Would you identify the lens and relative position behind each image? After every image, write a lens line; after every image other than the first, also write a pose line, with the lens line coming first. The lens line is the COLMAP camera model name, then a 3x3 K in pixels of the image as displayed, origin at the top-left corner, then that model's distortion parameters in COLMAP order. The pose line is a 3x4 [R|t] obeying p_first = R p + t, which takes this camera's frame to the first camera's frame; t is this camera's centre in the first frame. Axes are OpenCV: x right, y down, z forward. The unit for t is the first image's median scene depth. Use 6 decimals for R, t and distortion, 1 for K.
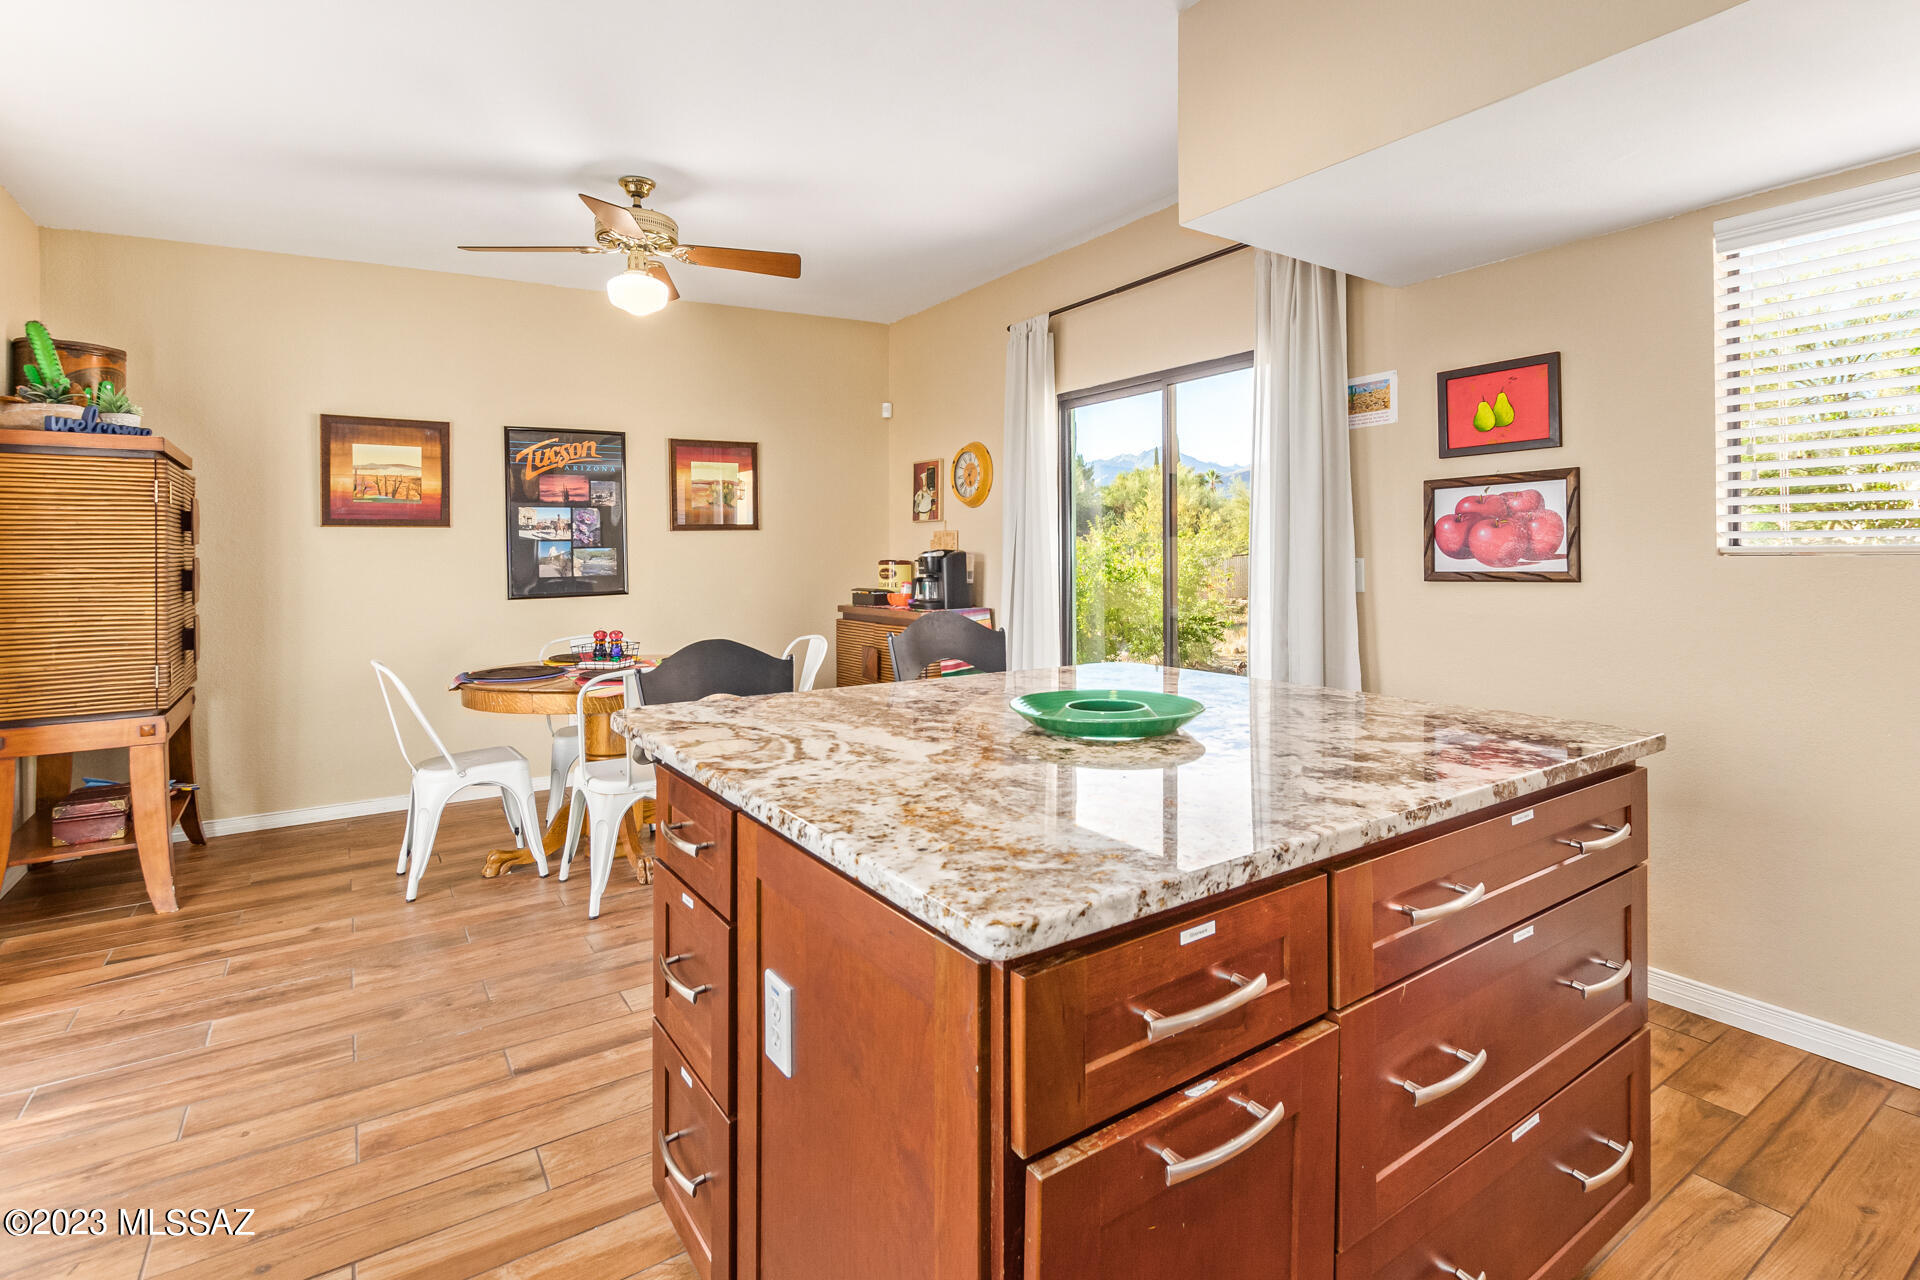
lens RADIAL K [[925.1, 0, 895.0], [0, 925.1, 554.3], [0, 0, 1]] dist [0.000899, 0.000259]
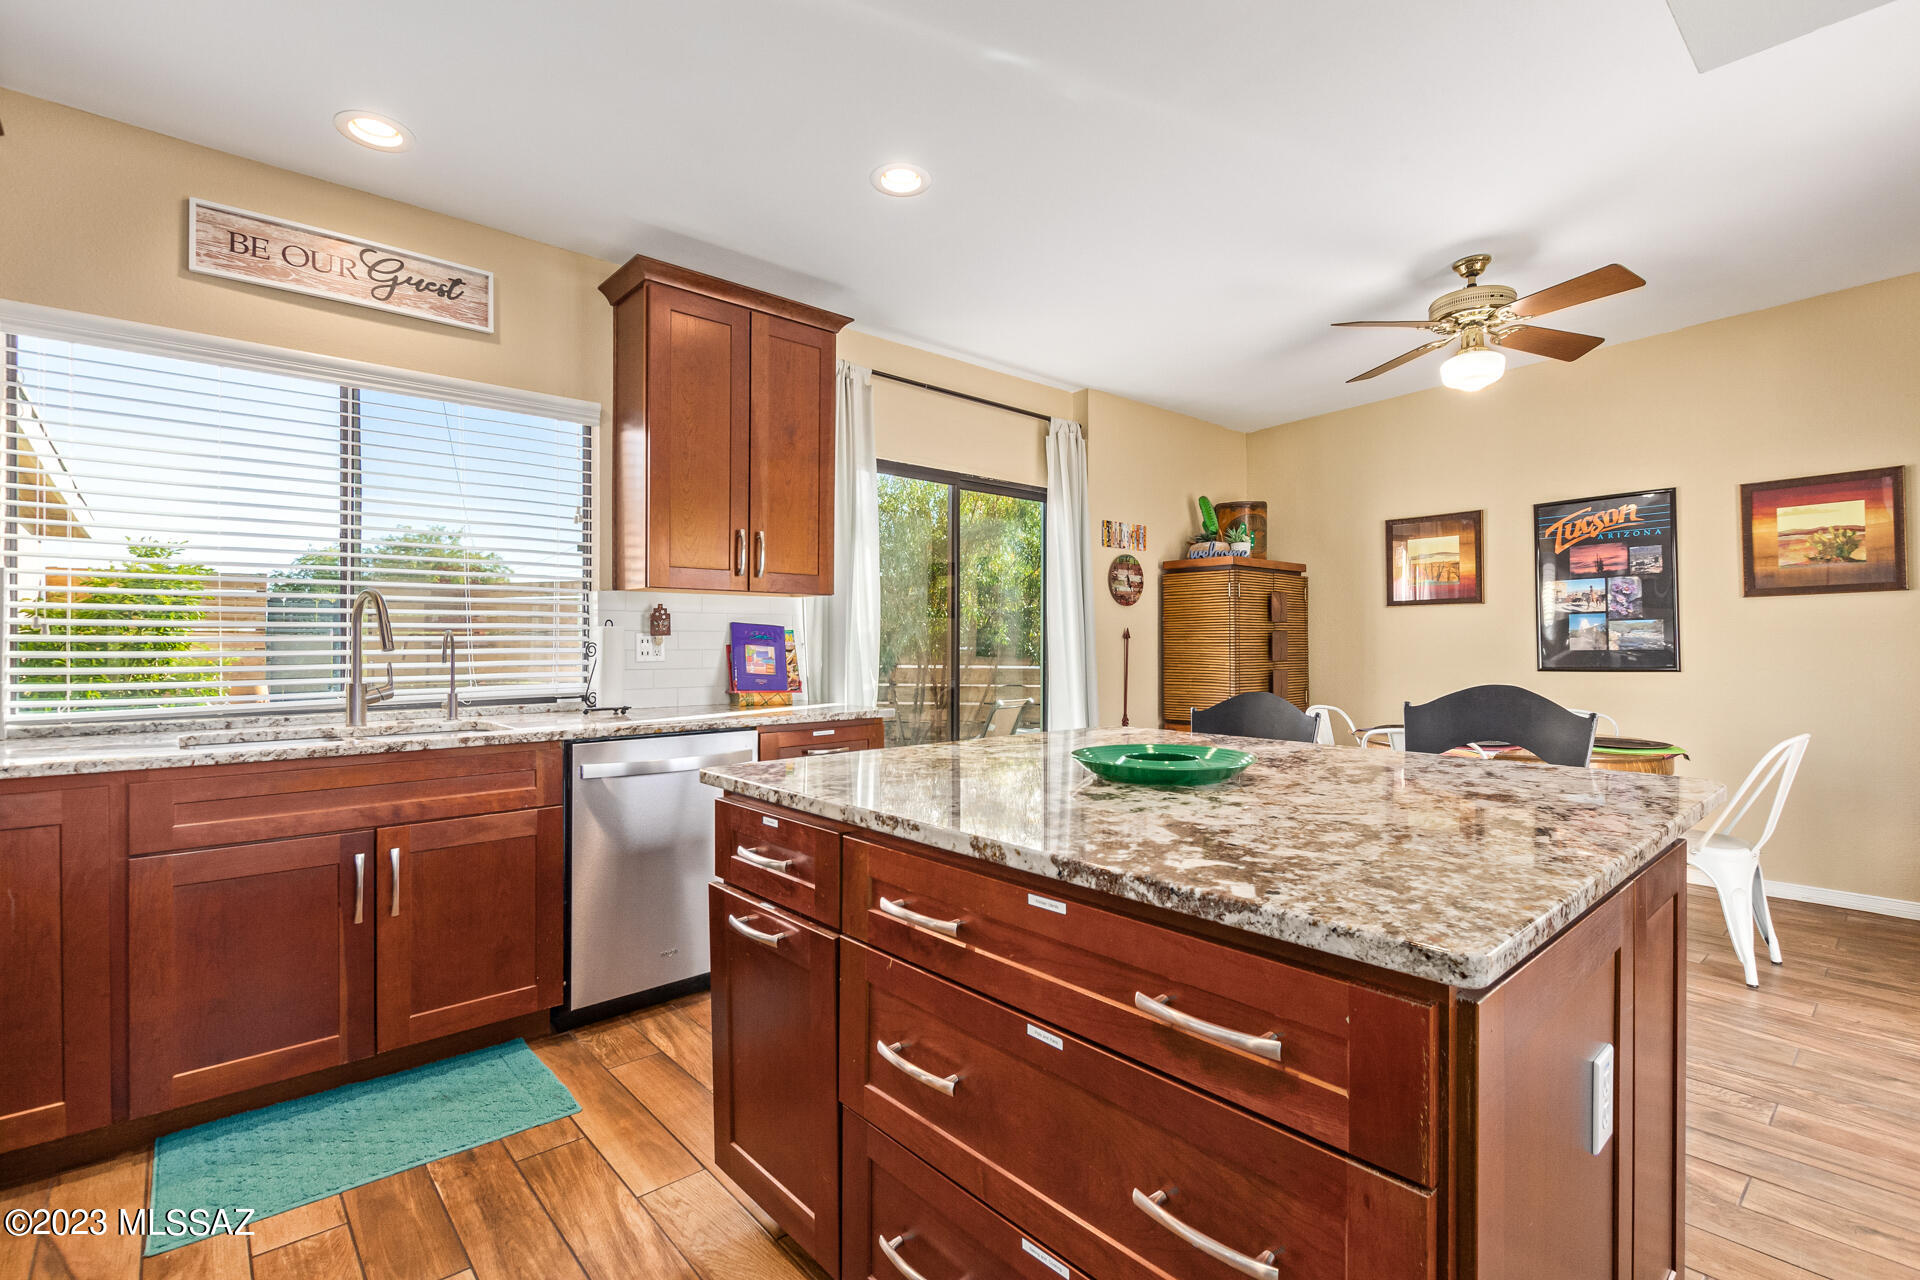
lens RADIAL K [[869.2, 0, 1003.8], [0, 869.2, 642.2], [0, 0, 1]] dist [-0.000628, 0.001383]
pose [[0.190133, 0.006159, -0.981739, 0.461681], [0.002622, 0.999974, 0.006781, 0.009028], [0.981755, -0.003864, 0.190112, 0.248449]]
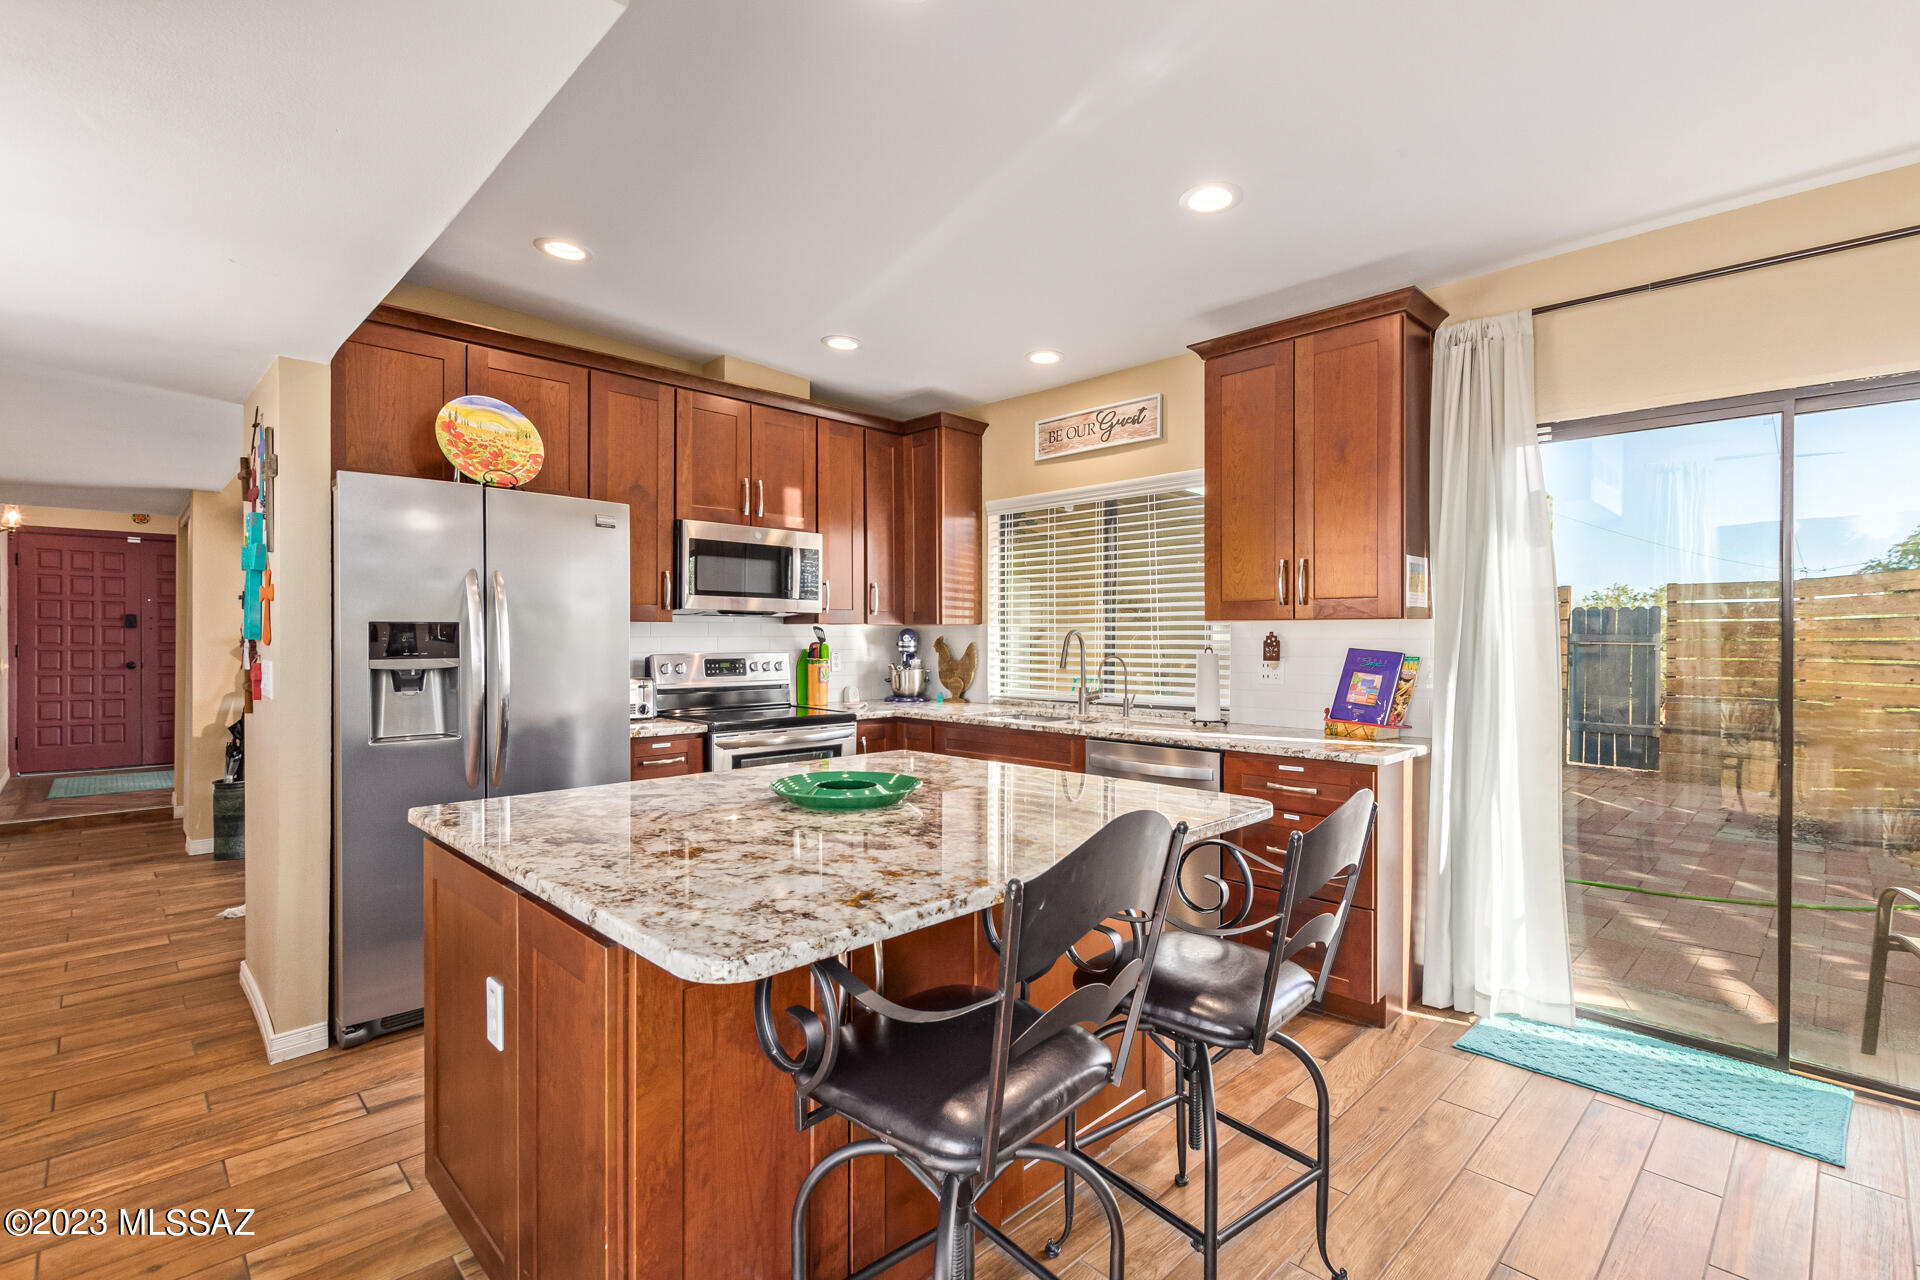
lens RADIAL K [[869.2, 0, 936.2], [0, 869.2, 641.1], [0, 0, 1]] dist [-0.000628, 0.001383]
pose [[-0.980358, 0.001564, -0.197219, 0.130166], [0.001087, 0.999996, 0.002525, -0.014022], [0.197222, 0.002261, -0.980356, 0.858320]]
